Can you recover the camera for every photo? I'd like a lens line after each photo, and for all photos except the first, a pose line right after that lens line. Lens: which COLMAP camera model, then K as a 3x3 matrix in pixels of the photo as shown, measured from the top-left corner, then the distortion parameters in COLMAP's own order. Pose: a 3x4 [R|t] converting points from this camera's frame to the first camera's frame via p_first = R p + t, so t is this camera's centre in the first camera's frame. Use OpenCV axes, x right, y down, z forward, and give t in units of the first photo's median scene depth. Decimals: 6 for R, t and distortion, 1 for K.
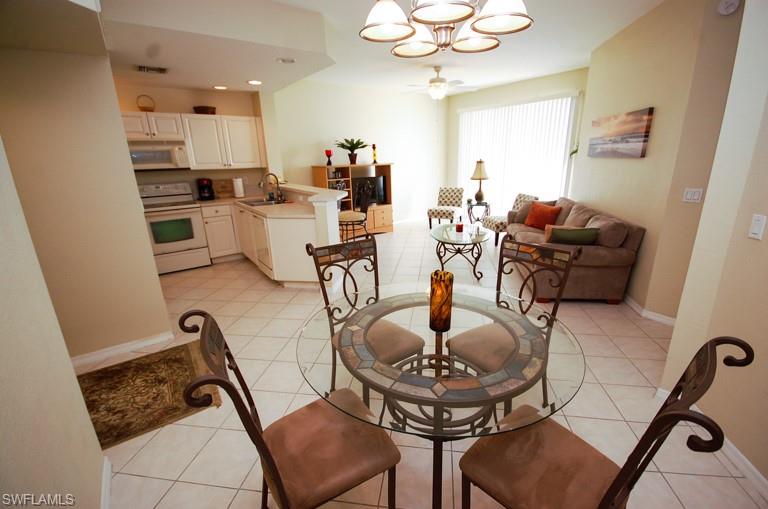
lens RADIAL K [[337.8, 0, 388.1], [0, 337.8, 257.4], [0, 0, 1]] dist [0.004238, -0.011953]
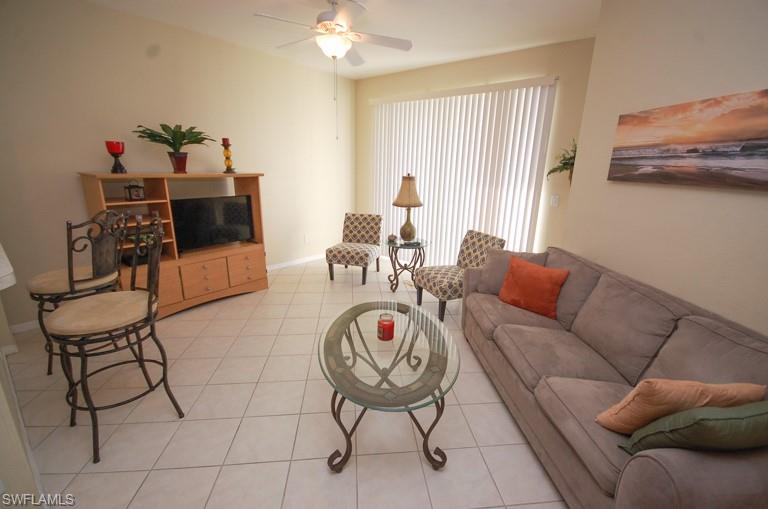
lens RADIAL K [[337.8, 0, 388.1], [0, 337.8, 257.4], [0, 0, 1]] dist [0.004238, -0.011953]
pose [[0.965892, -0.019243, 0.258229, 0.071834], [0.025915, 0.999412, -0.022459, -0.120533], [-0.257645, 0.028385, 0.965823, 0.402011]]
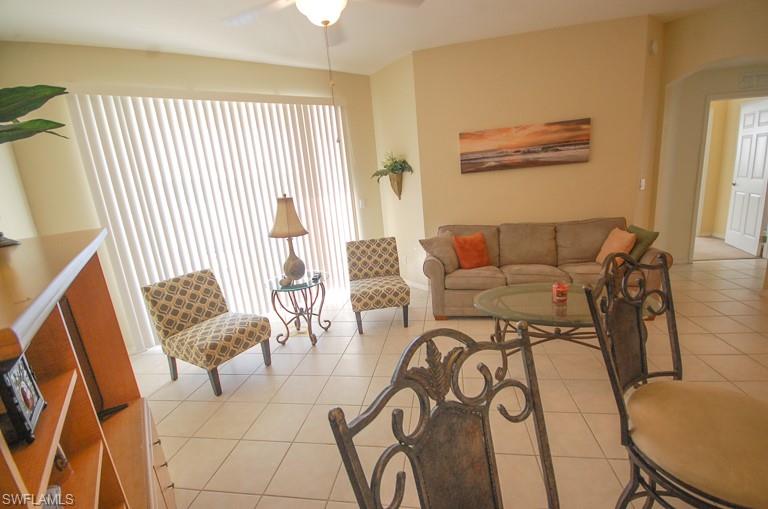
lens RADIAL K [[337.8, 0, 388.1], [0, 337.8, 257.4], [0, 0, 1]] dist [0.004238, -0.011953]
pose [[0.007343, -0.207423, 0.978224, -0.209789], [0.372105, 0.908566, 0.189859, -0.240085], [-0.928162, 0.362608, 0.083855, 0.836915]]
